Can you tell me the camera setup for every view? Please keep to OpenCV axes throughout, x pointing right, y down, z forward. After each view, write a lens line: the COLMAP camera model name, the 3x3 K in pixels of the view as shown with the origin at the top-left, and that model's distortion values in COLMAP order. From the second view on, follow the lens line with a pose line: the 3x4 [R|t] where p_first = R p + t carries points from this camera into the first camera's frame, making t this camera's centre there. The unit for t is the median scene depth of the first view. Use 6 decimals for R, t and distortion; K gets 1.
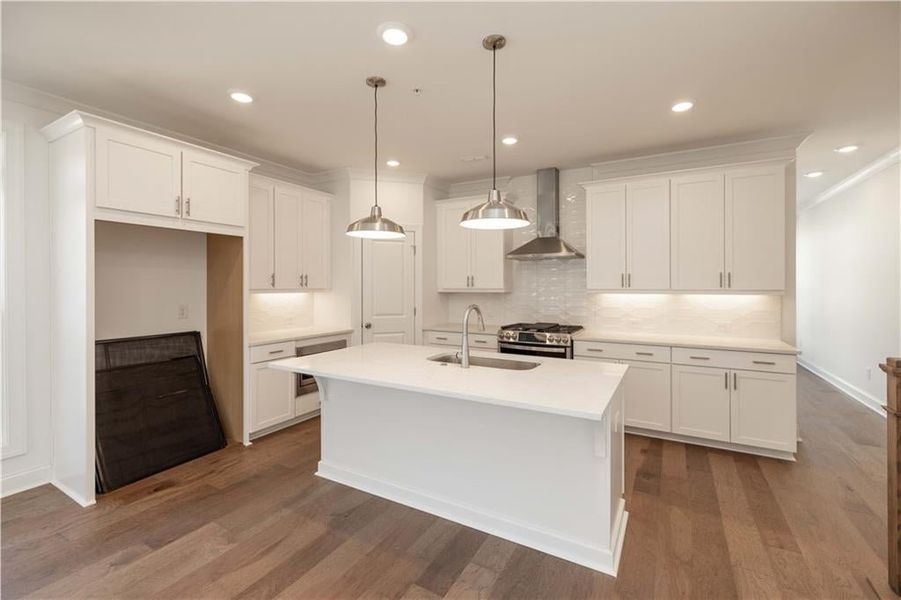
lens RADIAL K [[392.7, 0, 446.6], [0, 392.7, 285.2], [0, 0, 1]] dist [0.000129, 0.000228]
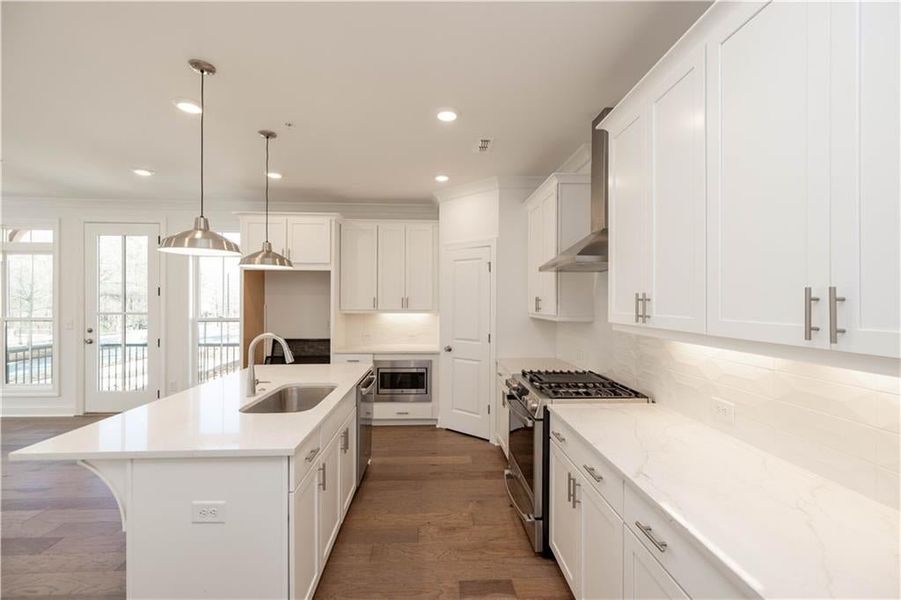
lens RADIAL K [[394.3, 0, 452.5], [0, 394.3, 301.5], [0, 0, 1]] dist [0.001455, 0.000251]
pose [[0.517245, 0.002414, -0.855834, 0.734264], [0.005055, 0.999970, 0.005876, -0.023267], [0.855822, -0.007366, 0.517218, 0.572213]]
